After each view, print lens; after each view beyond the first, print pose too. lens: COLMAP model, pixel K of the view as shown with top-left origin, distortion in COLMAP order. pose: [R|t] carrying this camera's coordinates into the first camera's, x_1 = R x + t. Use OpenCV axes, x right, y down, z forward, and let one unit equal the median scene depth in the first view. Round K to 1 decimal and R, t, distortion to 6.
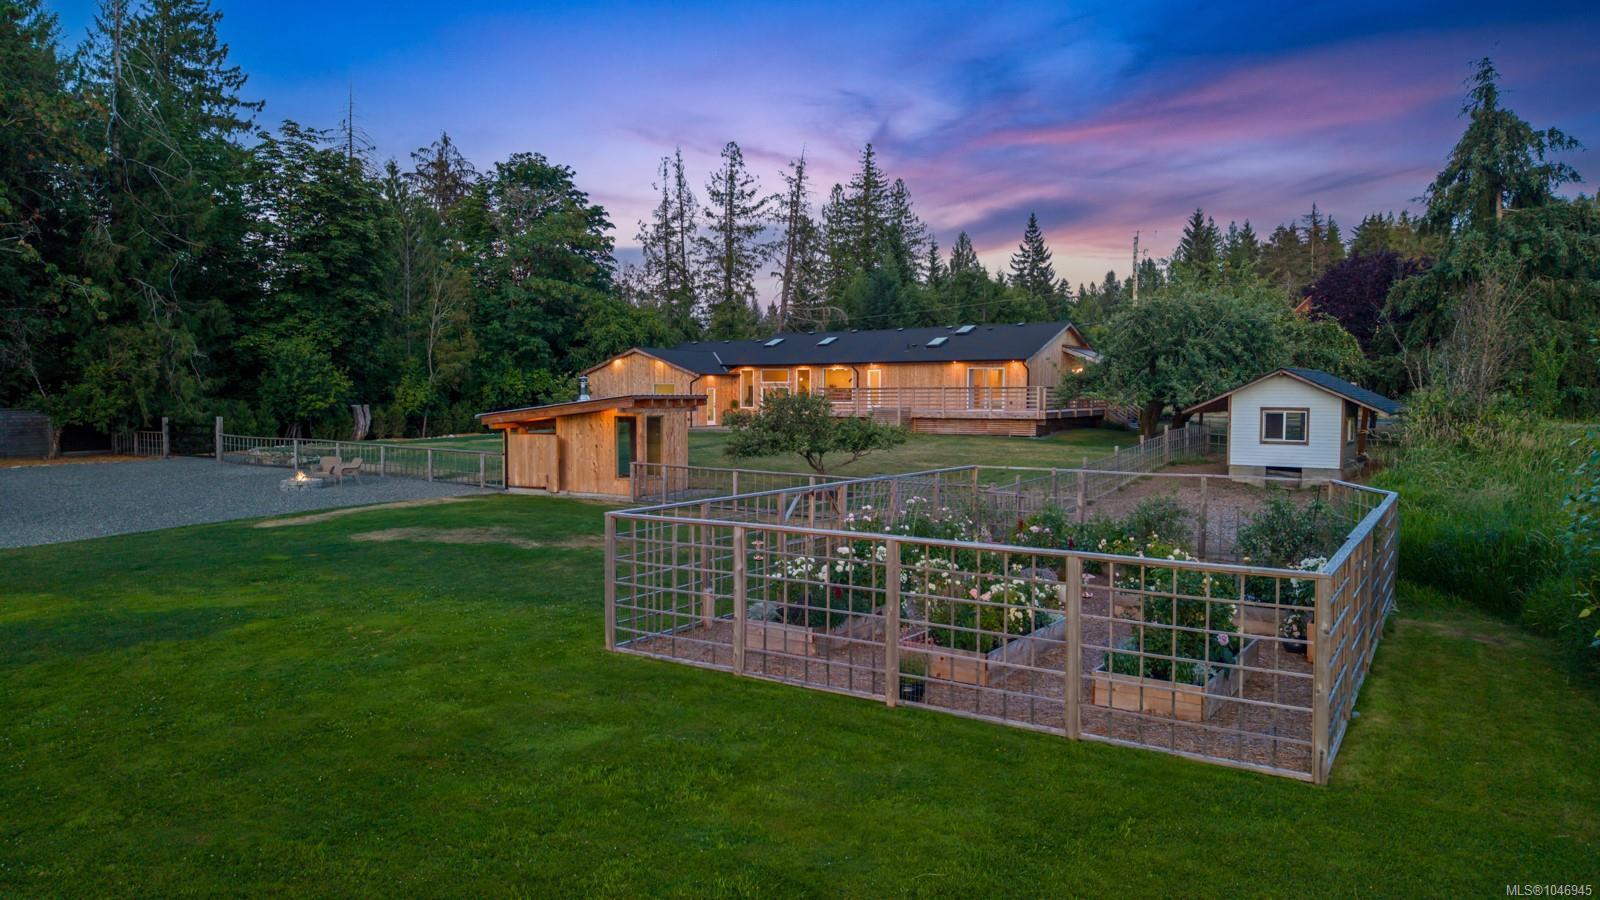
lens RADIAL K [[1069.7, 0, 793.2], [0, 1069.7, 456.2], [0, 0, 1]] dist [0.033953, -0.038092]
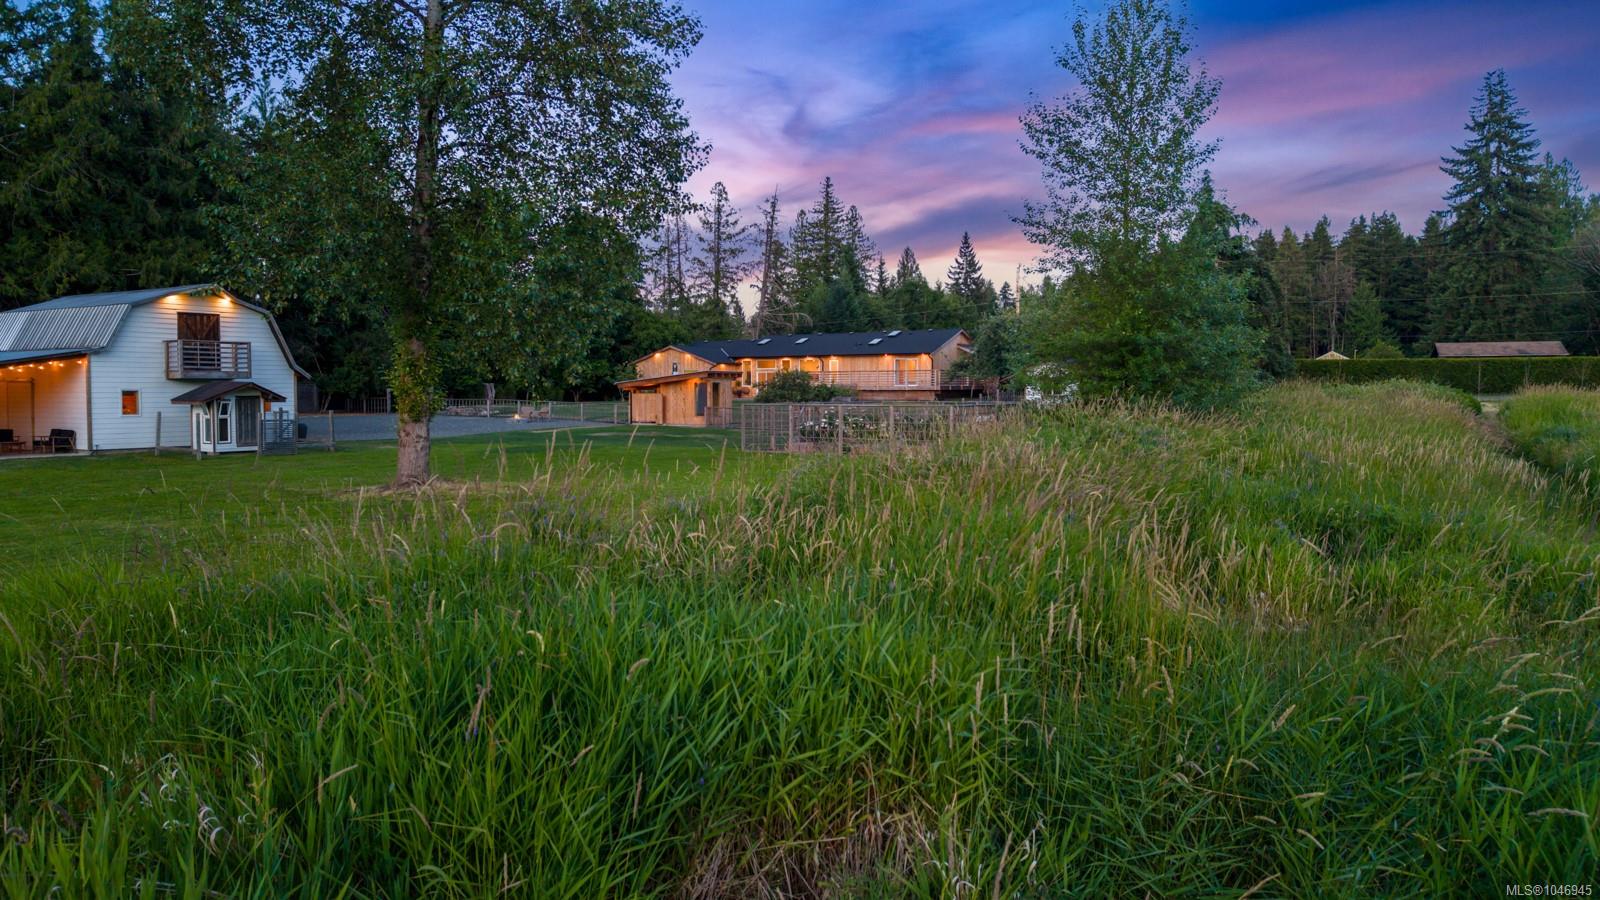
lens RADIAL K [[1069.7, 0, 775.0], [0, 1069.7, 399.8], [0, 0, 1]] dist [0.033953, -0.038092]
pose [[0.999759, -0.000435, 0.021943, -0.020796], [0.001522, 0.998771, -0.049538, 0.025572], [-0.021894, 0.049559, 0.998531, -0.257994]]
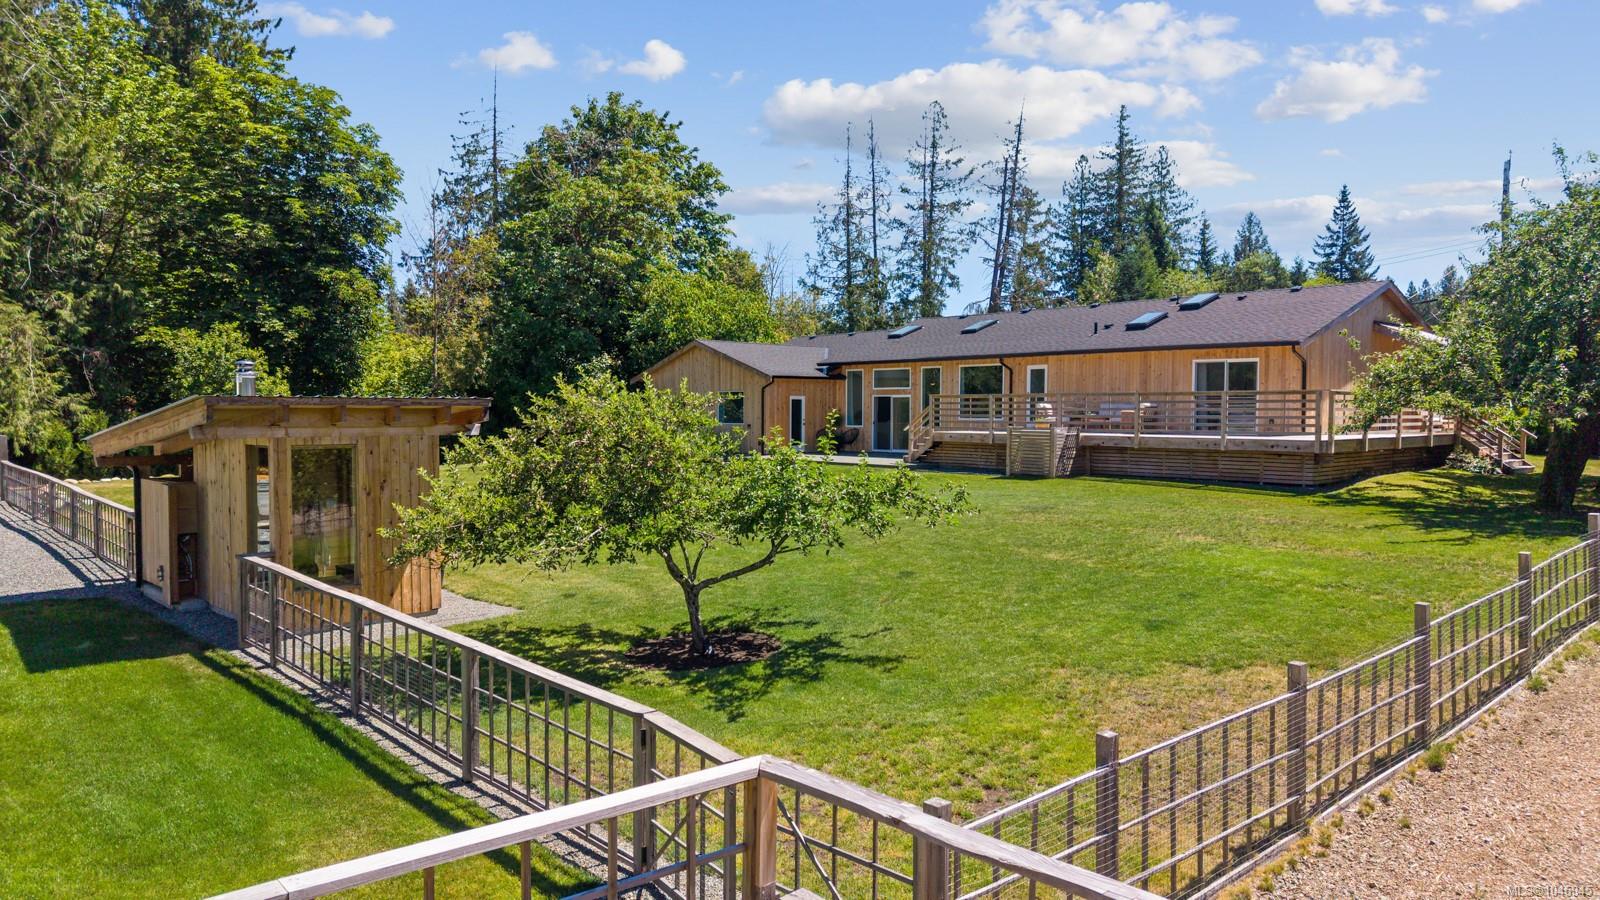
lens RADIAL K [[1069.7, 0, 803.9], [0, 1069.7, 452.0], [0, 0, 1]] dist [0.033953, -0.038092]
pose [[0.968698, 0.011705, -0.247965, 0.054784], [-0.016657, 0.999701, -0.017882, -0.010497], [0.247682, 0.021452, 0.968604, 0.203291]]
